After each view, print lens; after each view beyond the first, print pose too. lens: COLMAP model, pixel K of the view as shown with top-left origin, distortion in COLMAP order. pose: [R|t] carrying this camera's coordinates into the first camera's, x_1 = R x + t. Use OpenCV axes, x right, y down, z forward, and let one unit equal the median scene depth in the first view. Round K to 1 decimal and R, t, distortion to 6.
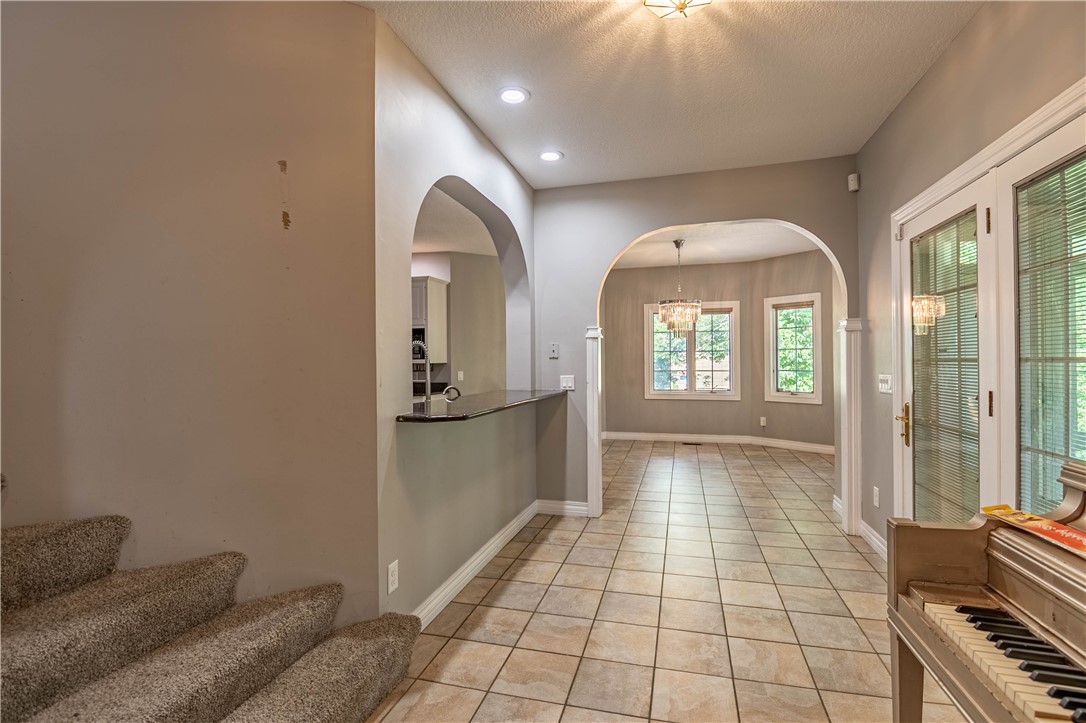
lens RADIAL K [[489.6, 0, 545.2], [0, 489.6, 362.6], [0, 0, 1]] dist [-0.000003, -0.000004]
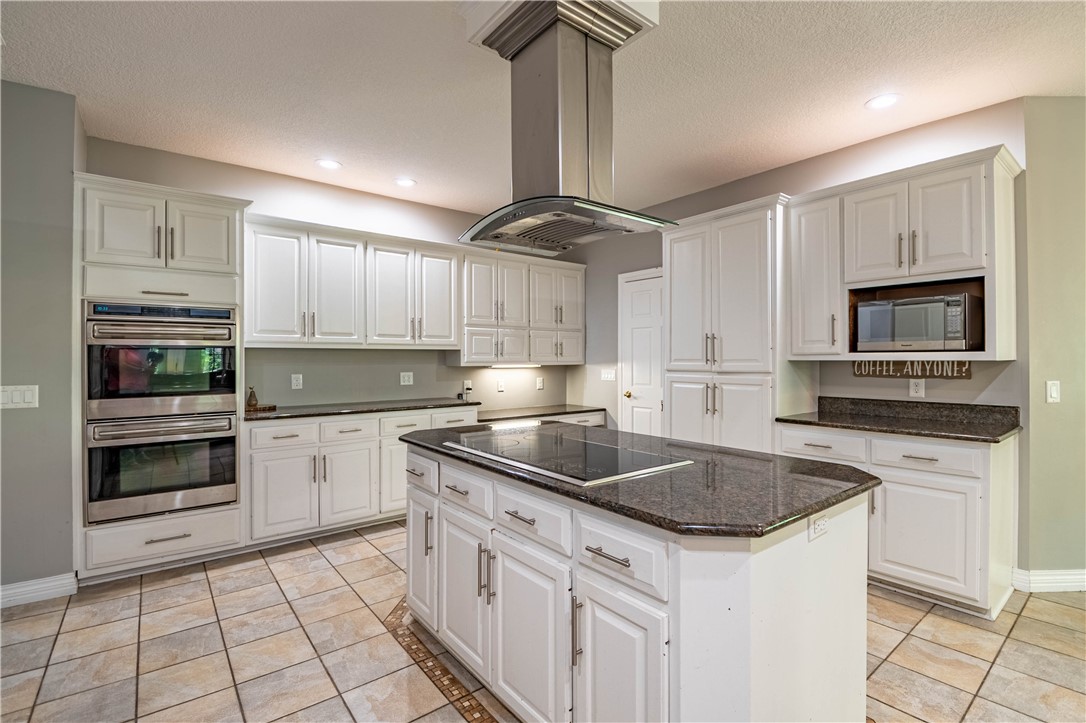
lens RADIAL K [[489.6, 0, 541.8], [0, 489.6, 358.1], [0, 0, 1]] dist [-0.000003, -0.000004]
pose [[0.807782, 0.001699, -0.589479, -0.280558], [0.001785, 0.999984, 0.005328, -0.003661], [0.589479, -0.005356, 0.807766, 0.416382]]
